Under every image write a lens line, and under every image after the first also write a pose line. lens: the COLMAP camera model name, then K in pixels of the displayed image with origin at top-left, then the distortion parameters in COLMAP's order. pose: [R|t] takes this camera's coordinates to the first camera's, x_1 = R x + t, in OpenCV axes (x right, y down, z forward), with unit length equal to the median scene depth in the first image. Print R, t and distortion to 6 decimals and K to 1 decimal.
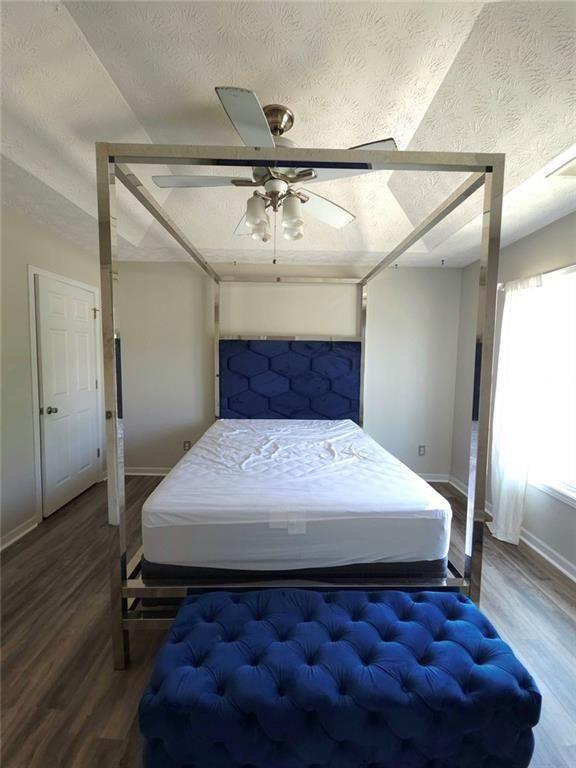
lens RADIAL K [[311.1, 0, 291.6], [0, 311.1, 381.3], [0, 0, 1]] dist [0.009433, -0.007903]
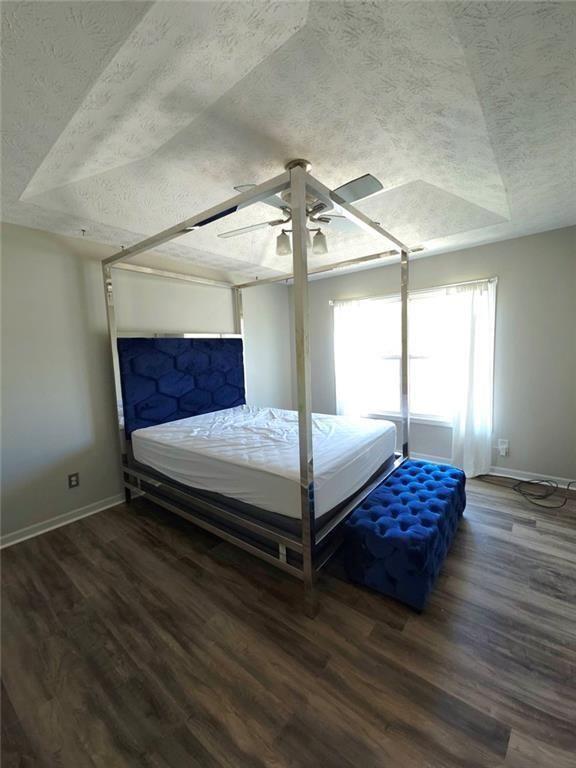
lens RADIAL K [[311.1, 0, 292.1], [0, 311.1, 380.9], [0, 0, 1]] dist [0.009433, -0.007903]
pose [[0.624998, -0.118048, 0.771649, -0.592170], [0.110928, 0.991899, 0.061896, -0.019614], [-0.772705, 0.046912, 0.633030, 0.113134]]
